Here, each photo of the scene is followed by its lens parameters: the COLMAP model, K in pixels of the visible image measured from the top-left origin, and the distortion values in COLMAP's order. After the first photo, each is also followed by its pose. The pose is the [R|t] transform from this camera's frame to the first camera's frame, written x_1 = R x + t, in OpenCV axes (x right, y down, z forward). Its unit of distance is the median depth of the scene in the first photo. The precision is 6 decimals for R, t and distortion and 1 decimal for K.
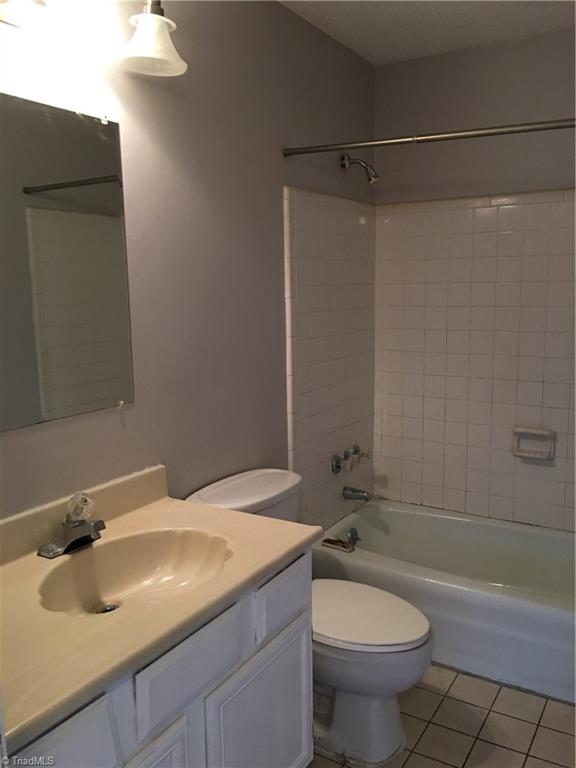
lens RADIAL K [[674.1, 0, 287.9], [0, 674.1, 385.4], [0, 0, 1]] dist [0.084248, -0.009192]
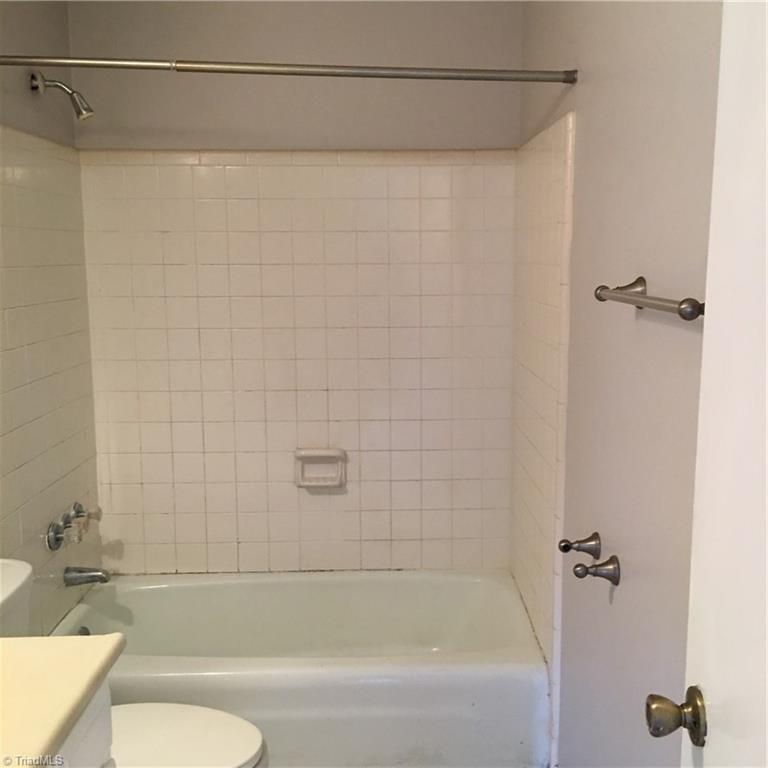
lens RADIAL K [[899.6, 0, 383.8], [0, 899.6, 384.1], [0, 0, 1]] dist [0.003667, 0.000000]
pose [[0.826564, -0.069215, 0.558571, -0.143885], [0.078655, 0.996876, 0.007135, -0.012736], [-0.557320, 0.038037, 0.829426, 0.084310]]
